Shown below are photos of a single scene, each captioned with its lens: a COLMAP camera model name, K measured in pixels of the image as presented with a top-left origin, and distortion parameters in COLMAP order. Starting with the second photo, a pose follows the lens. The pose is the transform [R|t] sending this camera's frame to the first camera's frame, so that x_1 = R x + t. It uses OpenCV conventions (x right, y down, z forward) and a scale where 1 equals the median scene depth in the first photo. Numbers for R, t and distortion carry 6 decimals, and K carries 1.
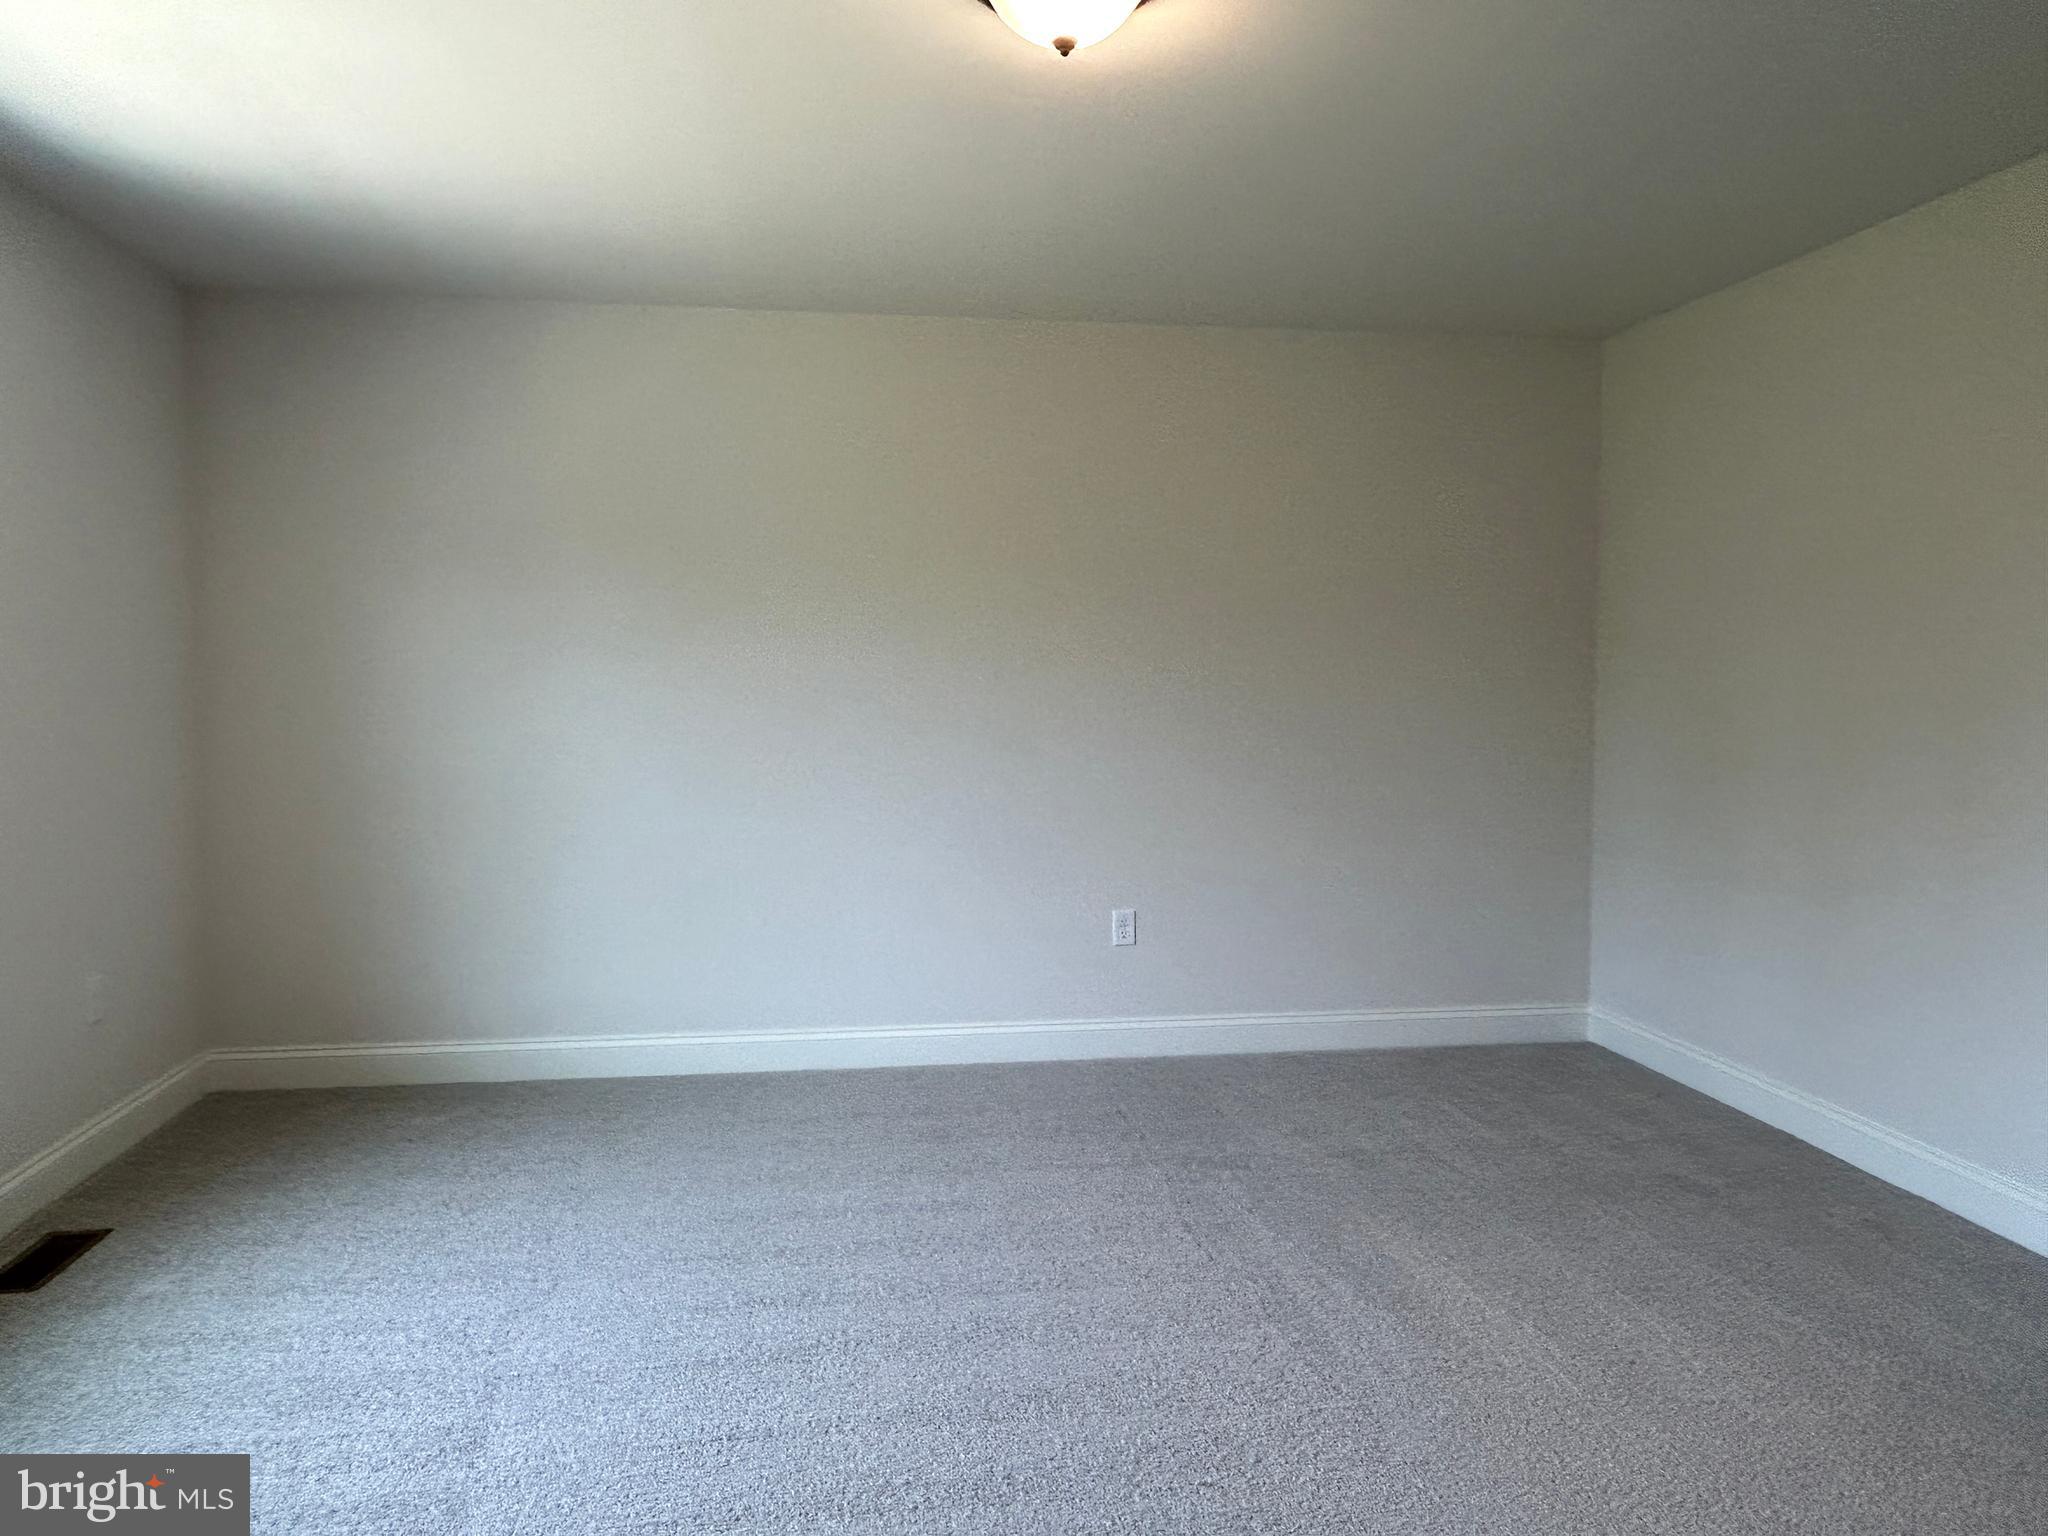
lens RADIAL K [[1436.2, 0, 1034.8], [0, 1436.2, 768.5], [0, 0, 1]] dist [-0.002901, 0.000066]
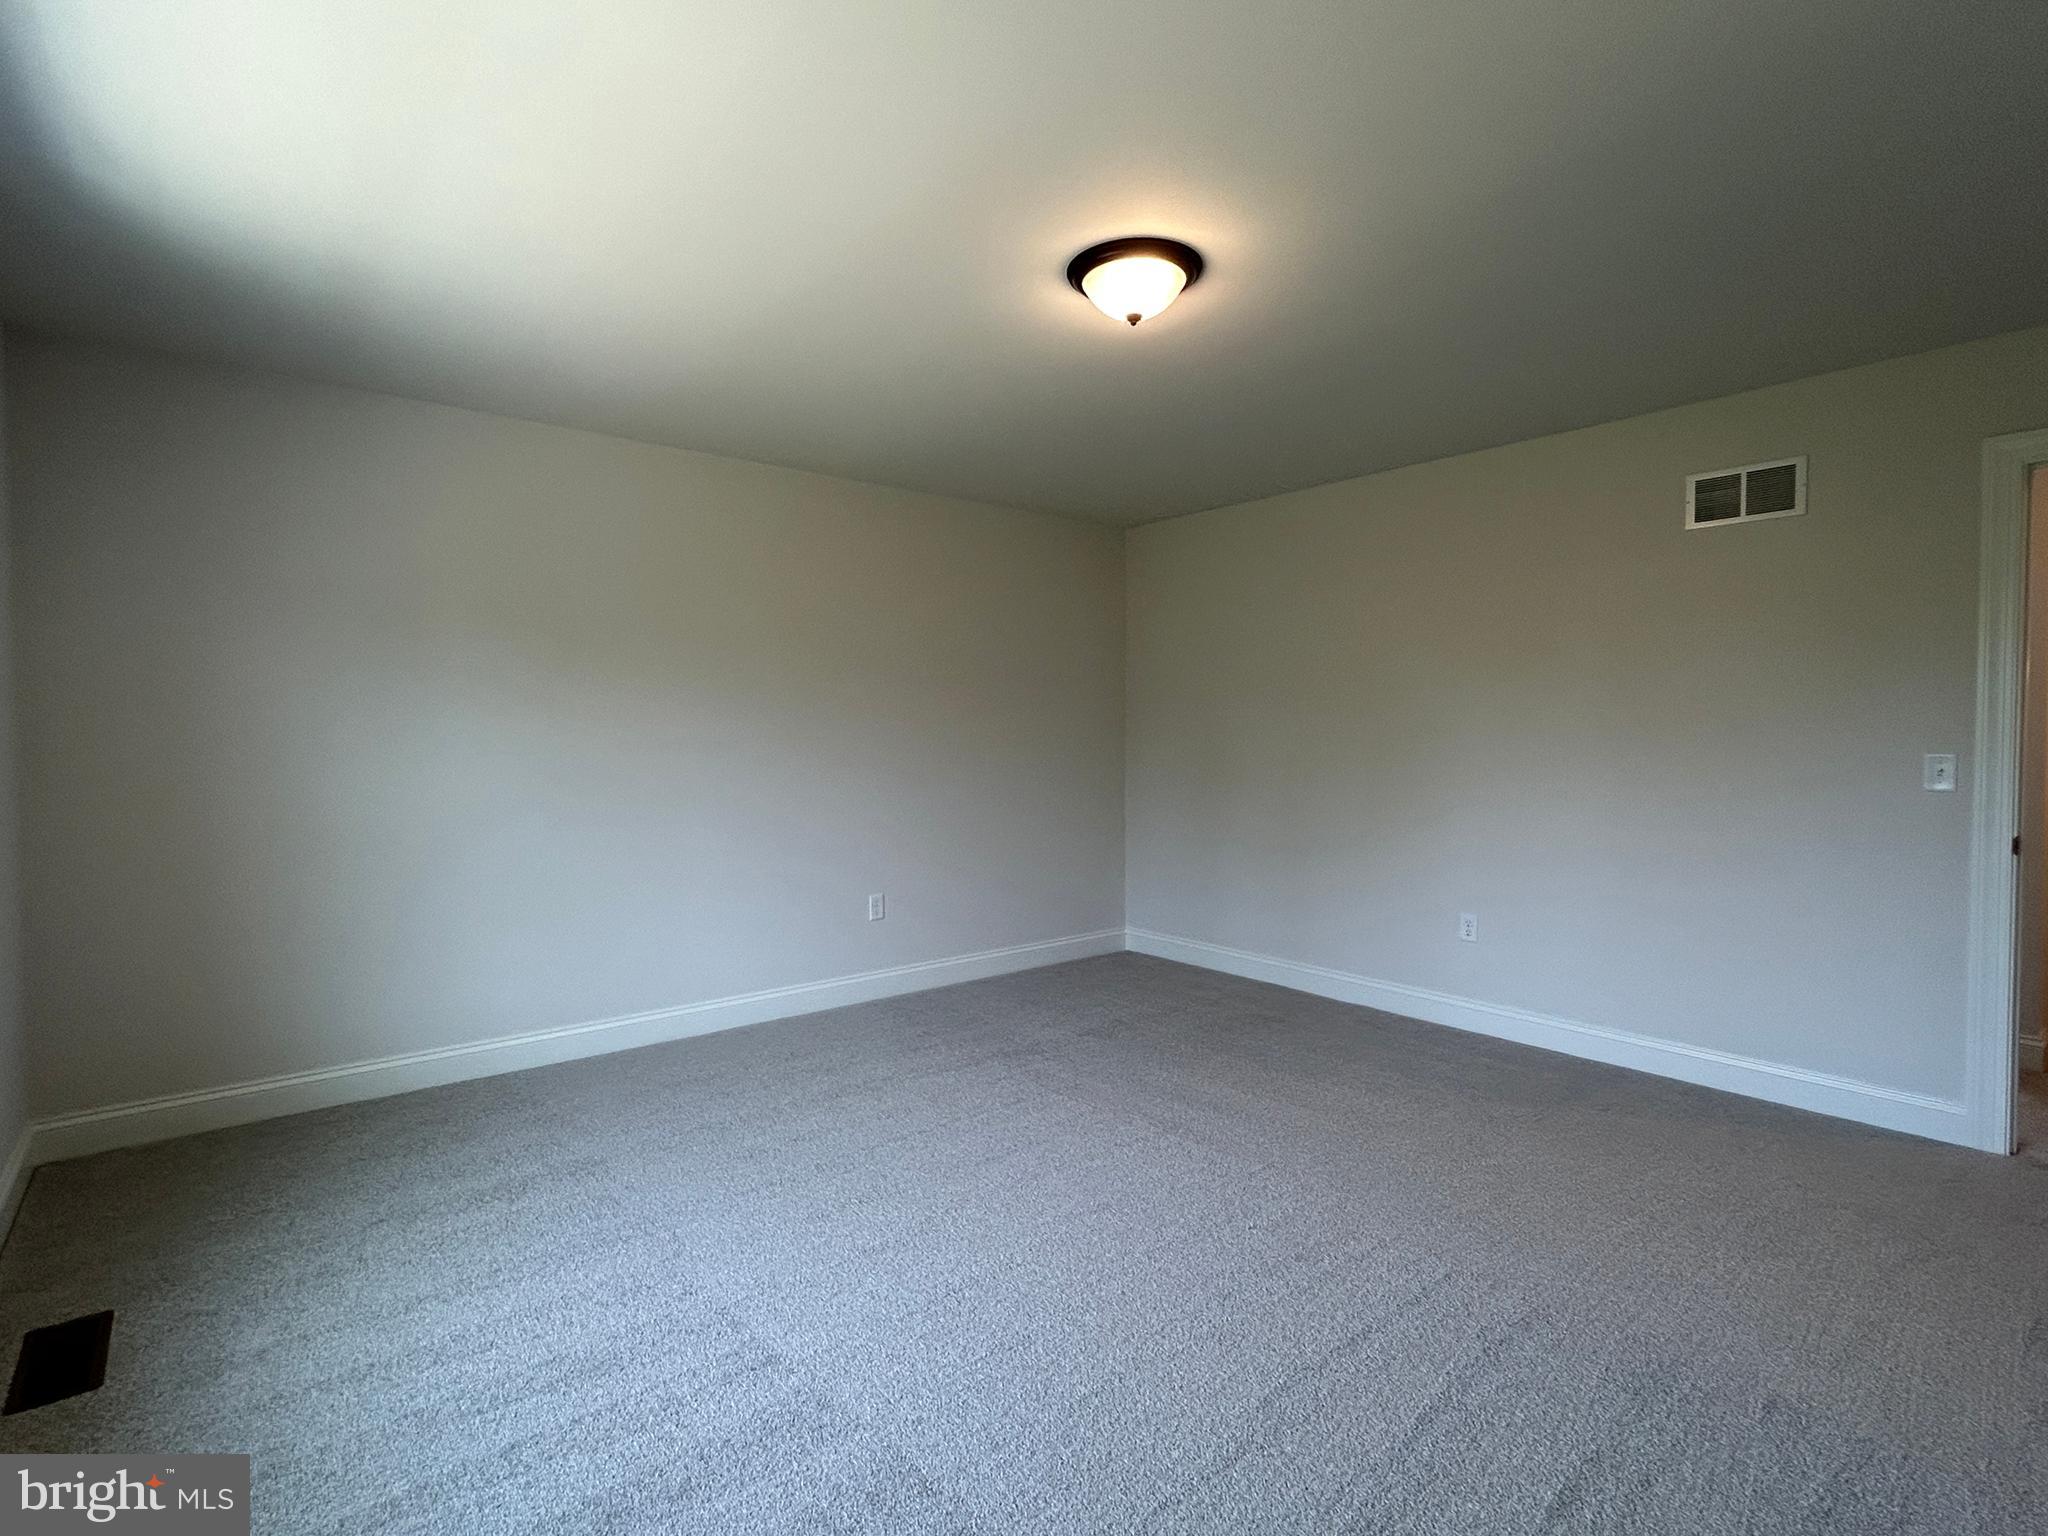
lens RADIAL K [[976.9, 0, 1024.0], [0, 976.9, 768.0], [0, 0, 1]] dist [0.002695, 0.000460]
pose [[0.868169, -0.026829, 0.495542, -0.319769], [0.046173, 0.998573, -0.026828, 0.006725], [-0.494115, 0.046172, 0.868169, 0.090255]]
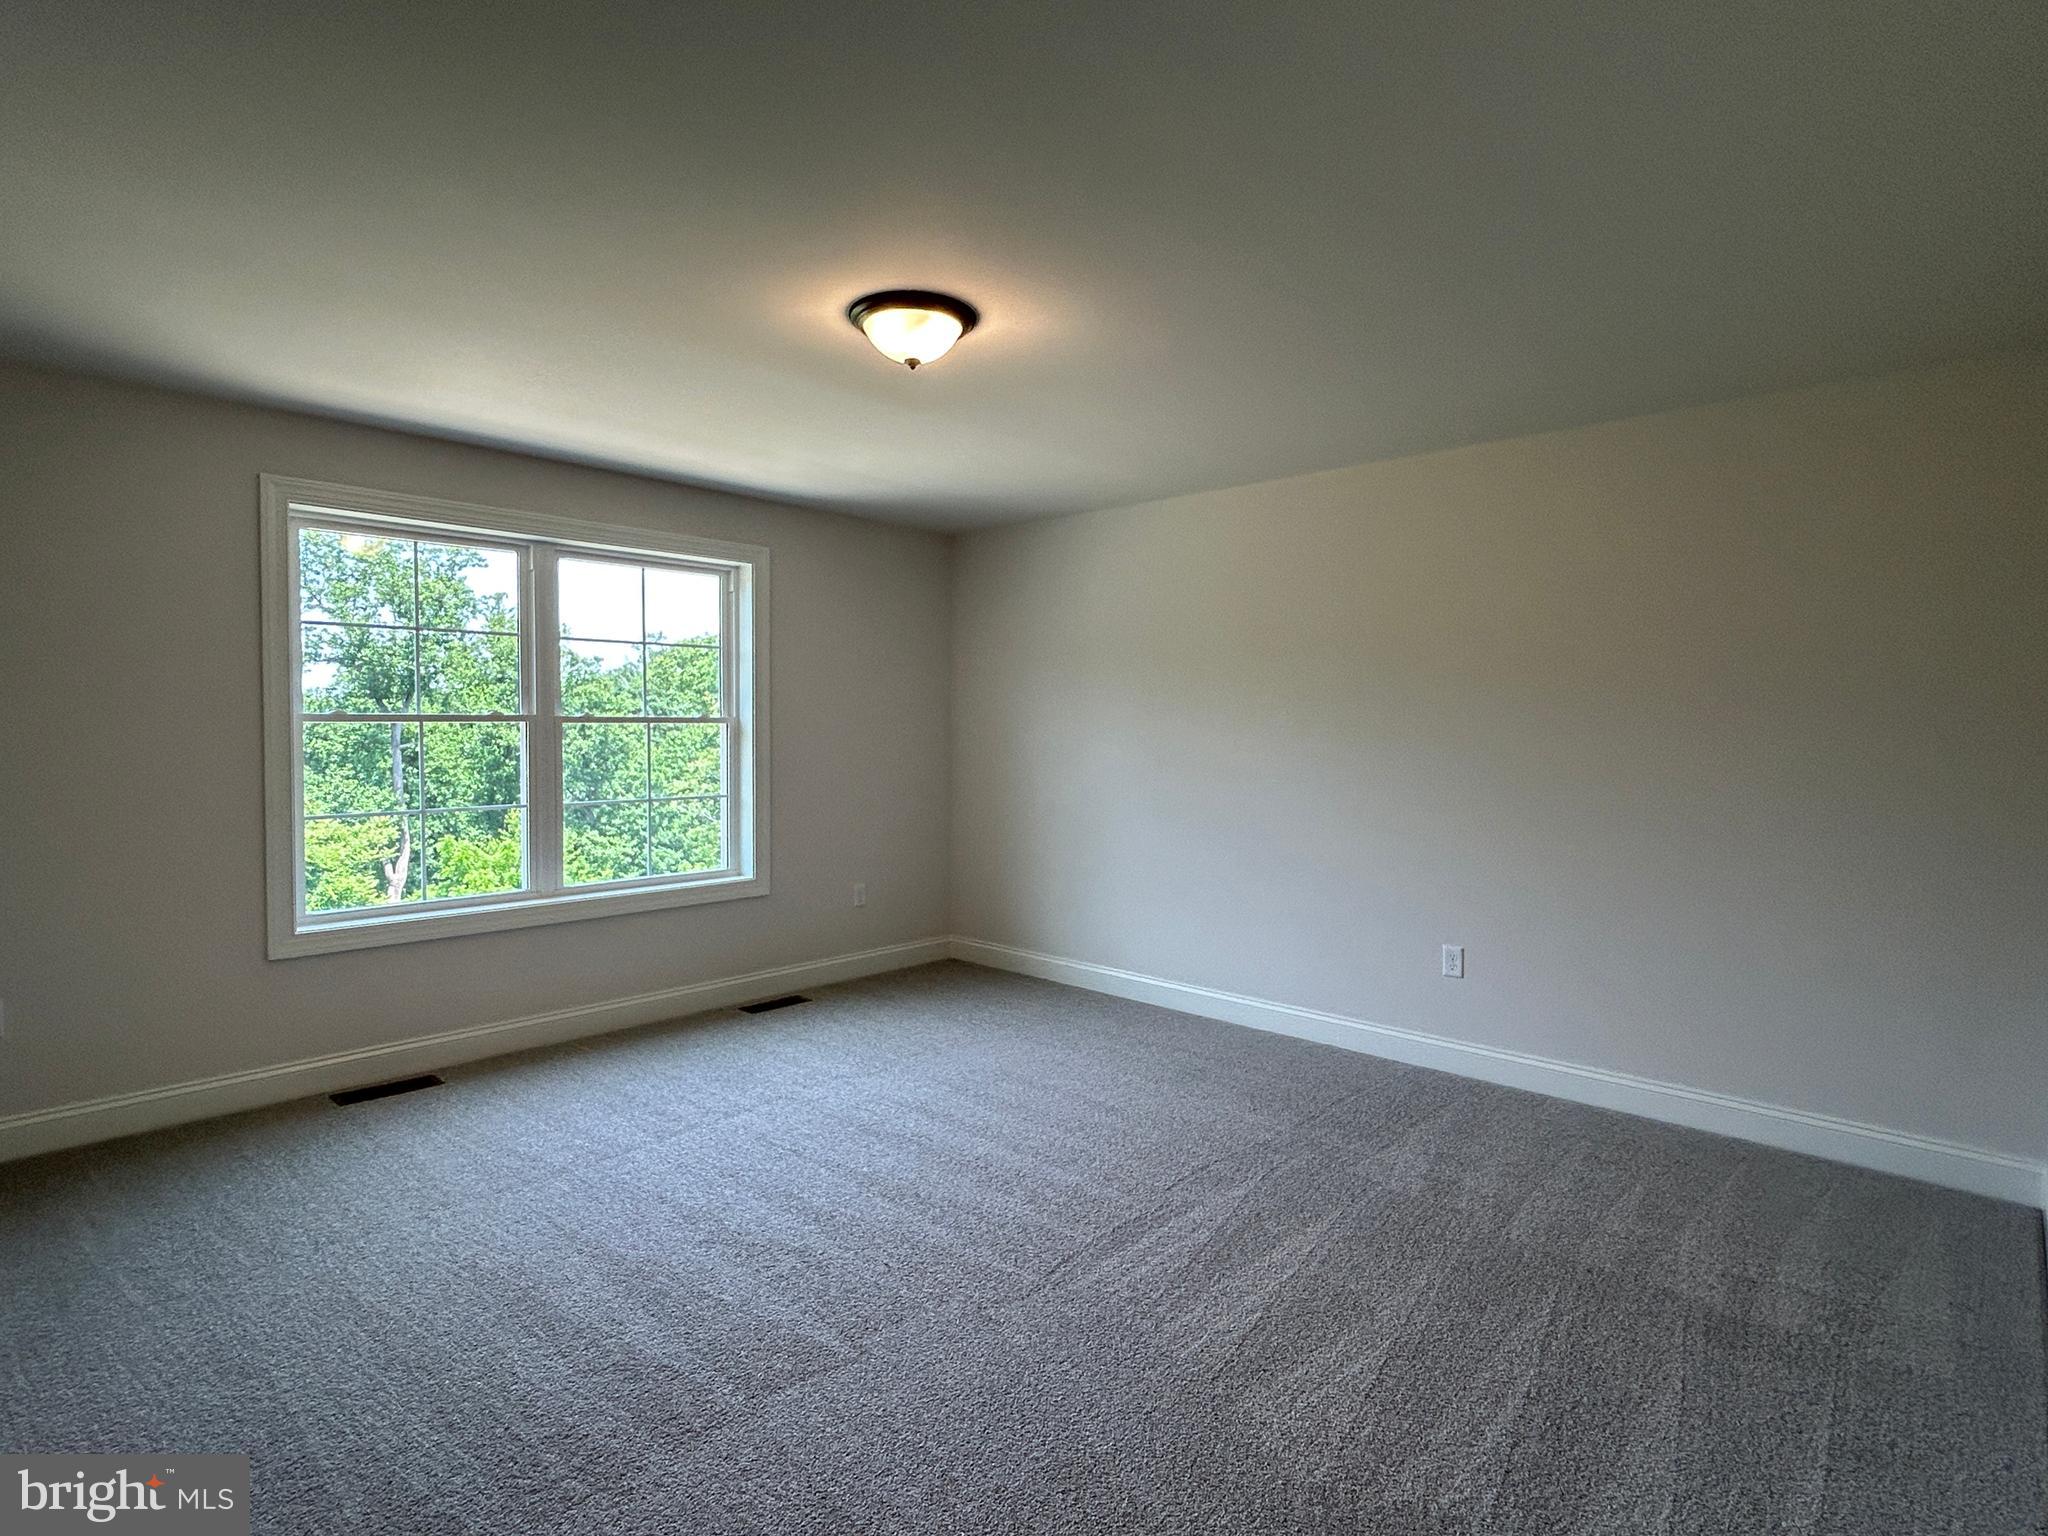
lens RADIAL K [[1048.7, 0, 1024.0], [0, 1048.7, 768.0], [0, 0, 1]] dist [0.012279, 0.000263]
pose [[0.616056, 0.027767, -0.787213, 0.577786], [-0.059730, 0.998148, -0.011537, -0.017588], [0.785435, 0.054127, 0.616573, 0.207211]]
